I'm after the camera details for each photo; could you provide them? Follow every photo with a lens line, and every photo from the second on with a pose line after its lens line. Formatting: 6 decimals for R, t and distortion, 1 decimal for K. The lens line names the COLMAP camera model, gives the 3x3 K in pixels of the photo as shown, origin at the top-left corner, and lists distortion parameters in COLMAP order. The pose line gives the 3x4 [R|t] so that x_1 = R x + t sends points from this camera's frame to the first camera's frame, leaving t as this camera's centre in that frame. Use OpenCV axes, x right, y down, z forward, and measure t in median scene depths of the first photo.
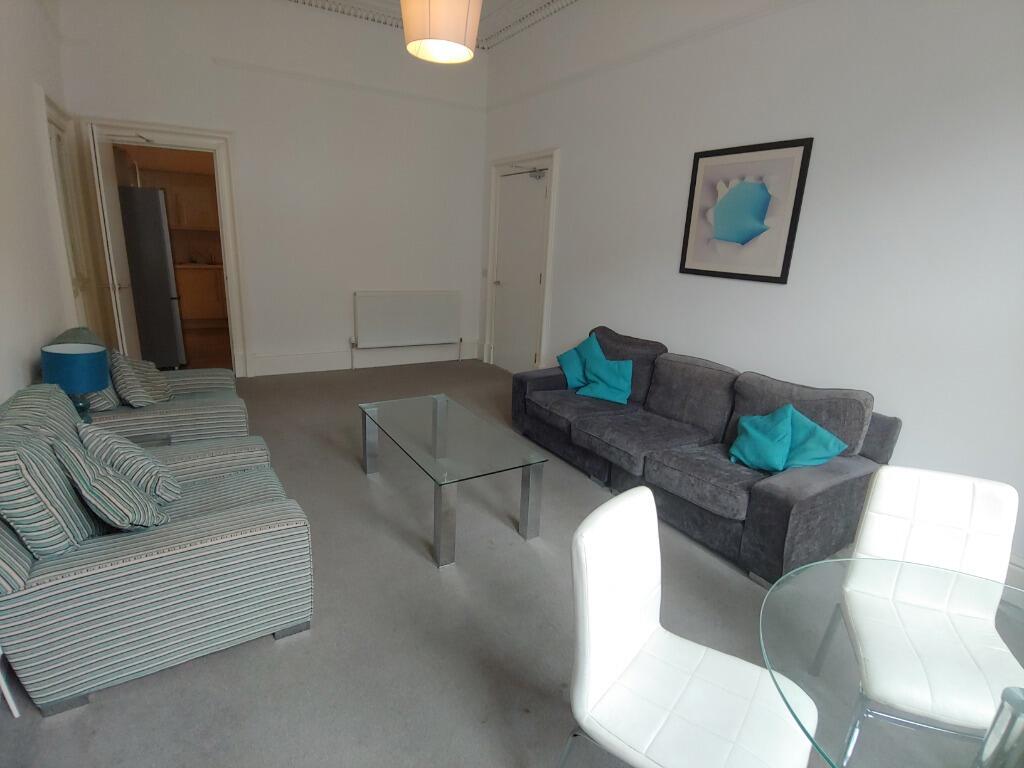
lens RADIAL K [[517.4, 0, 514.0], [0, 517.4, 379.9], [0, 0, 1]] dist [-0.016949, 0.000070]
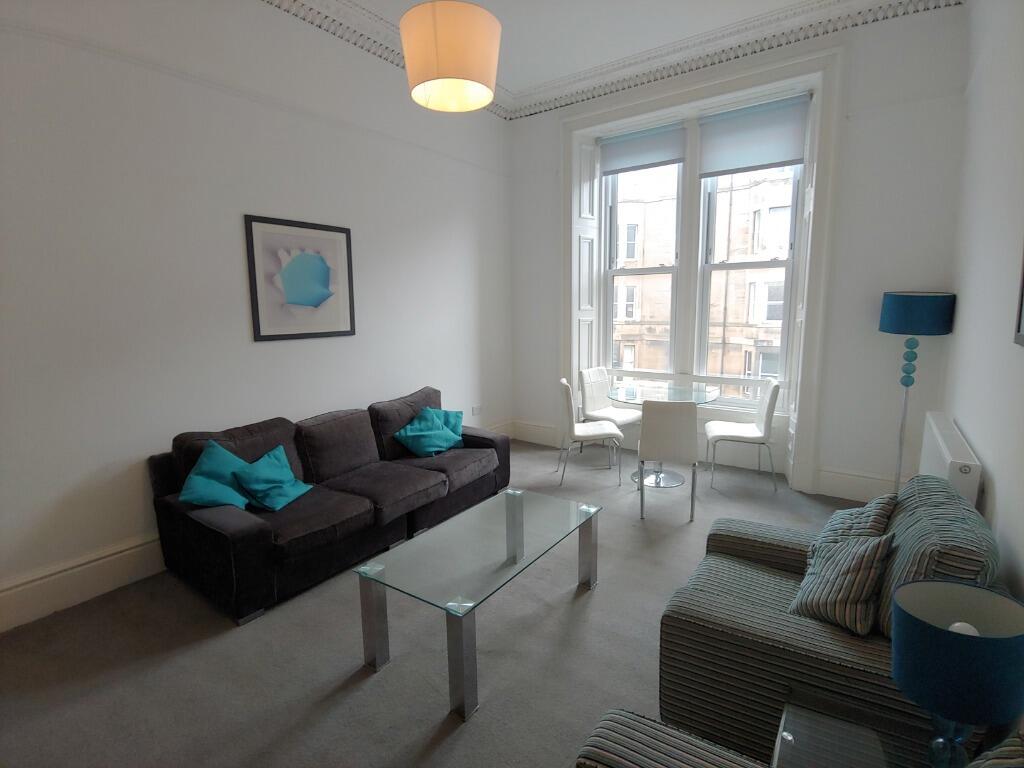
lens RADIAL K [[517.4, 0, 507.2], [0, 517.4, 381.2], [0, 0, 1]] dist [-0.016949, 0.000070]
pose [[-0.389797, -0.179088, 0.903319, -0.771634], [0.233541, 0.929618, 0.285079, -0.334728], [-0.890795, 0.322085, -0.320538, 1.032249]]
